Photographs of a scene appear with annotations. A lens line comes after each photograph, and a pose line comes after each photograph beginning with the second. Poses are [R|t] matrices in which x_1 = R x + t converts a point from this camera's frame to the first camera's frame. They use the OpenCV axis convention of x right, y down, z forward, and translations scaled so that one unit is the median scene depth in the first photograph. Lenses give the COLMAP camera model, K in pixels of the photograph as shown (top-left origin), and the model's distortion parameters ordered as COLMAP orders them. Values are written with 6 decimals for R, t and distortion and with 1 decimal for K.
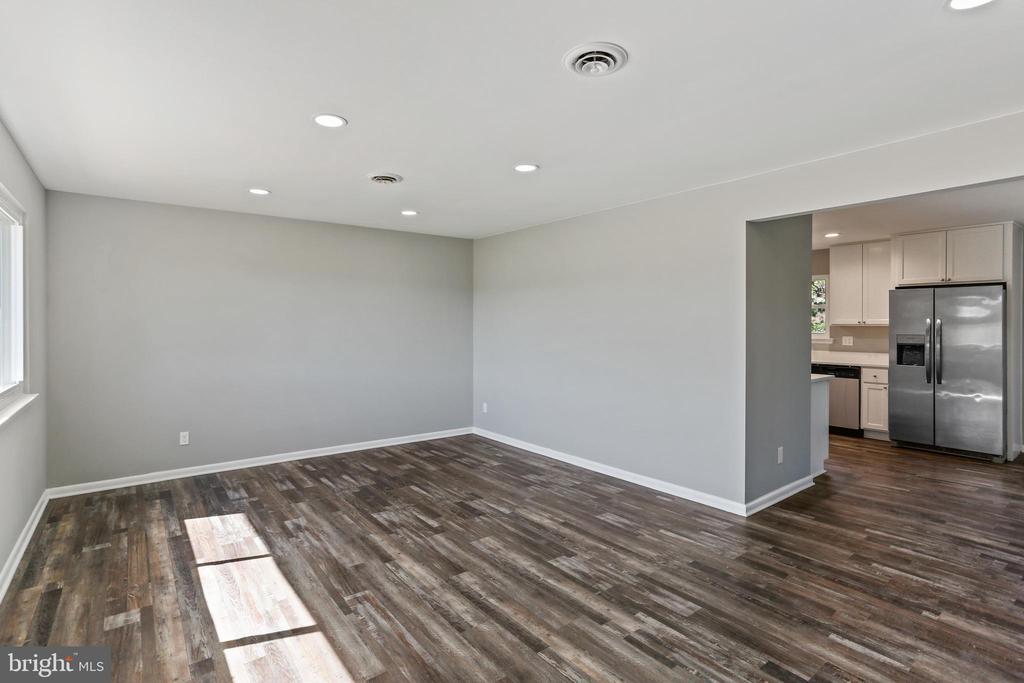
lens RADIAL K [[500.4, 0, 493.5], [0, 500.4, 330.3], [0, 0, 1]] dist [-0.038541, 0.015143]
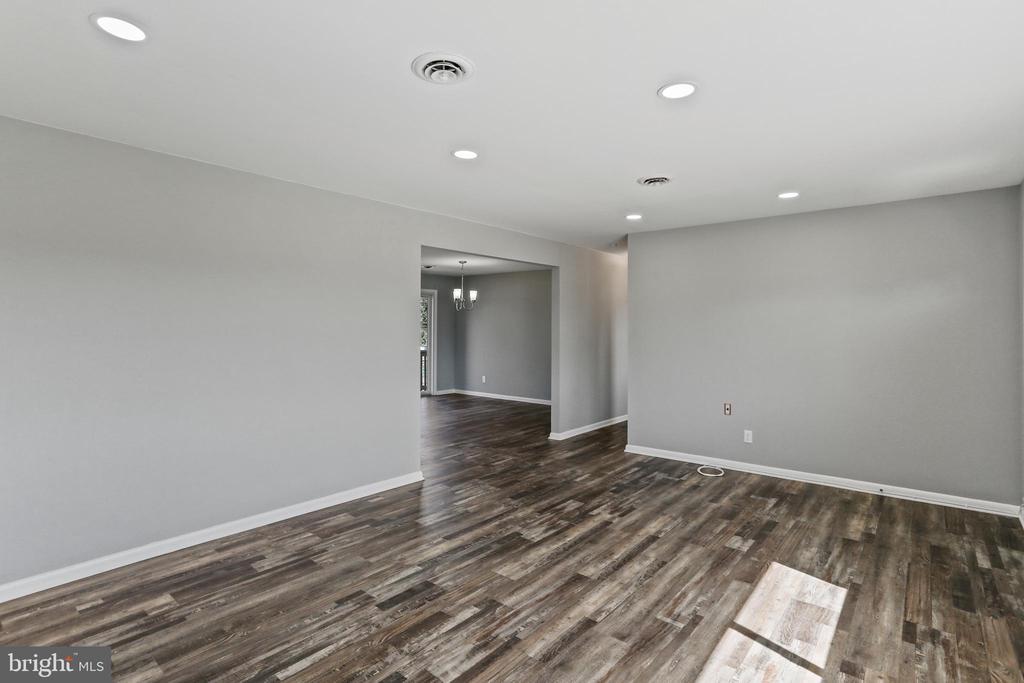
lens RADIAL K [[500.4, 0, 510.6], [0, 500.4, 334.8], [0, 0, 1]] dist [-0.038541, 0.015143]
pose [[-0.226631, -0.012769, 0.973897, -1.263023], [0.006891, 0.999868, 0.014713, -0.022445], [-0.973956, 0.010046, -0.226513, 1.709670]]
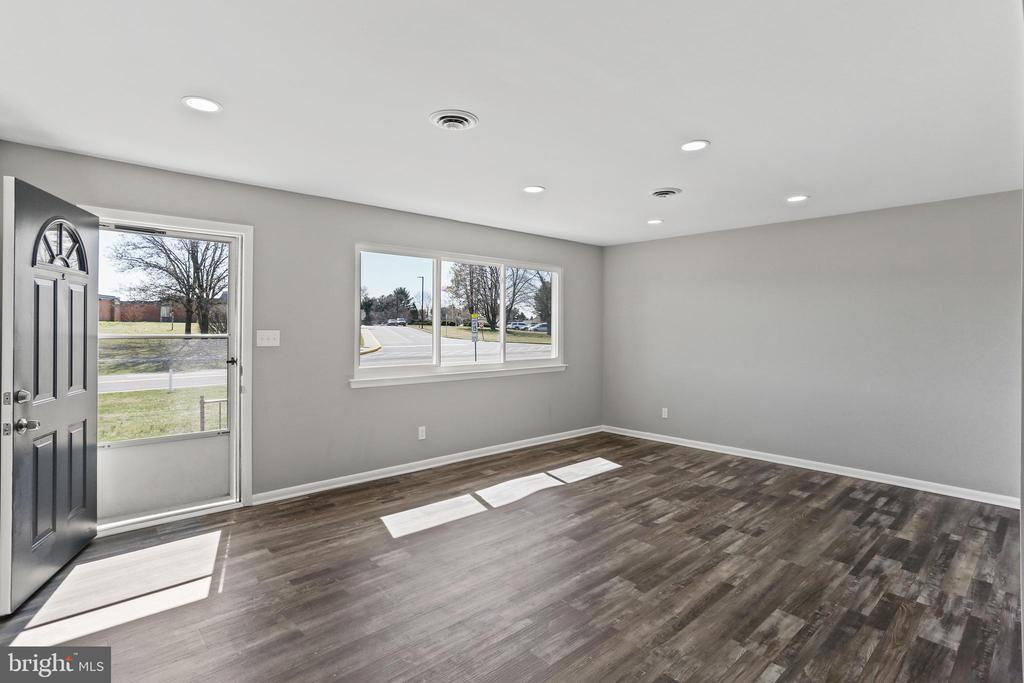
lens RADIAL K [[500.4, 0, 516.1], [0, 500.4, 331.7], [0, 0, 1]] dist [-0.038541, 0.015143]
pose [[0.104070, 0.008472, -0.994534, 1.350579], [-0.015692, 0.999853, 0.006875, -0.008056], [0.994446, 0.014891, 0.104188, 0.918933]]
